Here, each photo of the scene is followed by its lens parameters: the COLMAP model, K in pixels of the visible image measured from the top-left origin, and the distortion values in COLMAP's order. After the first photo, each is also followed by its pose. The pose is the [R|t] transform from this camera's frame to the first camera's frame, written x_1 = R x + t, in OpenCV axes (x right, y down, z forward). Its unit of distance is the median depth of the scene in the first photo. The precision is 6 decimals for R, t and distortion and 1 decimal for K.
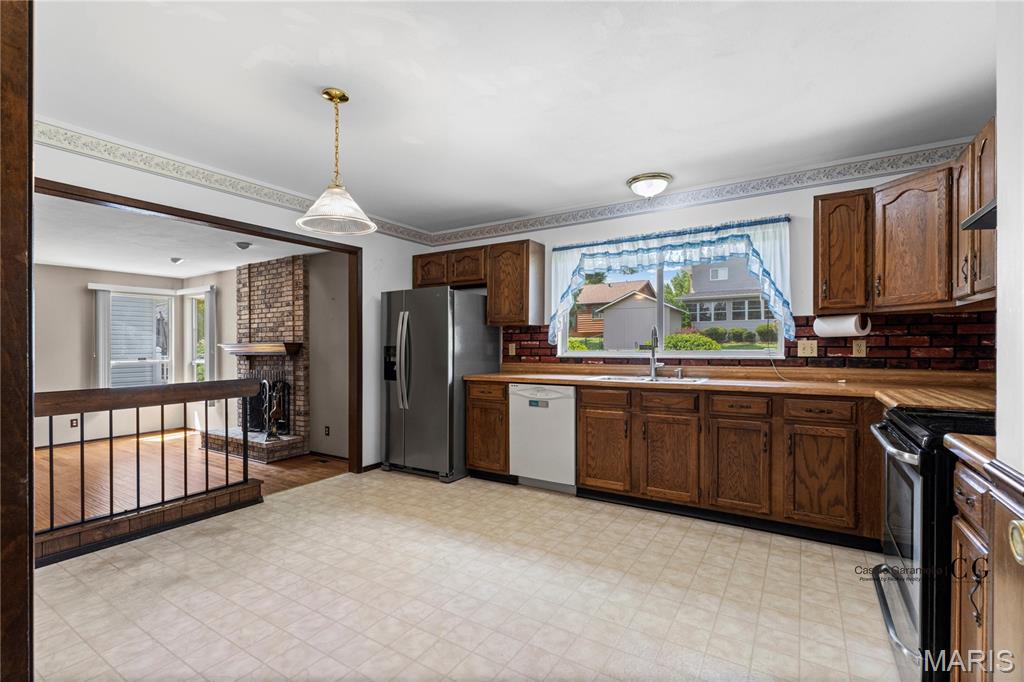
lens RADIAL K [[463.1, 0, 510.5], [0, 463.1, 341.1], [0, 0, 1]] dist [0.002613, 0.000670]
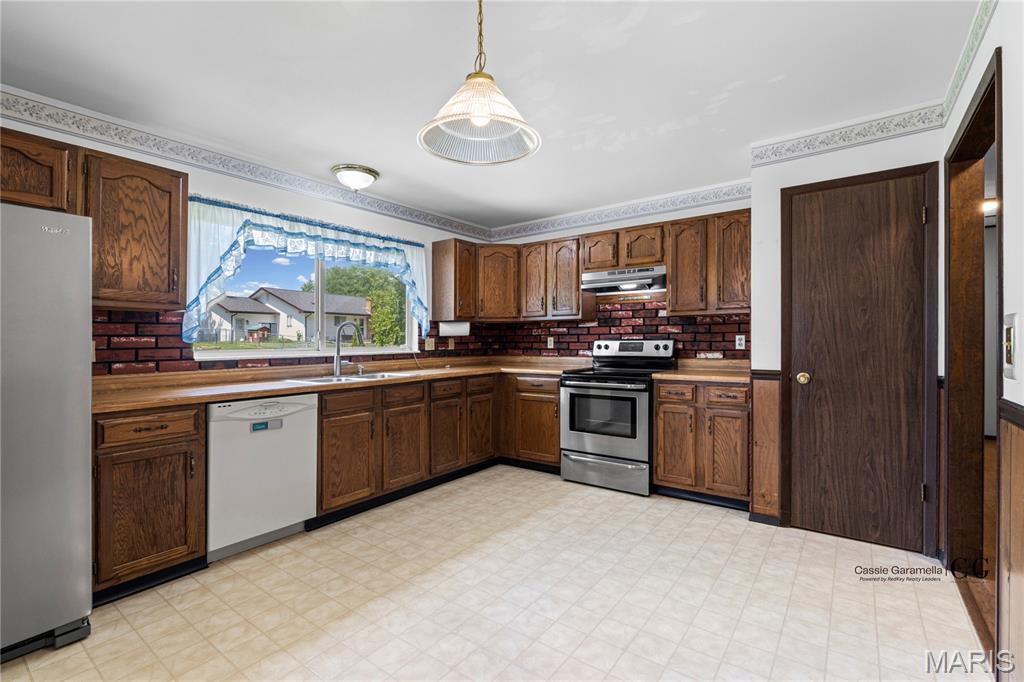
lens RADIAL K [[463.1, 0, 516.1], [0, 463.1, 340.2], [0, 0, 1]] dist [0.002613, 0.000670]
pose [[0.071154, 0.005039, 0.997453, -0.582886], [0.001189, 0.999986, -0.005137, 0.009172], [-0.997465, 0.001551, 0.071147, 0.540921]]
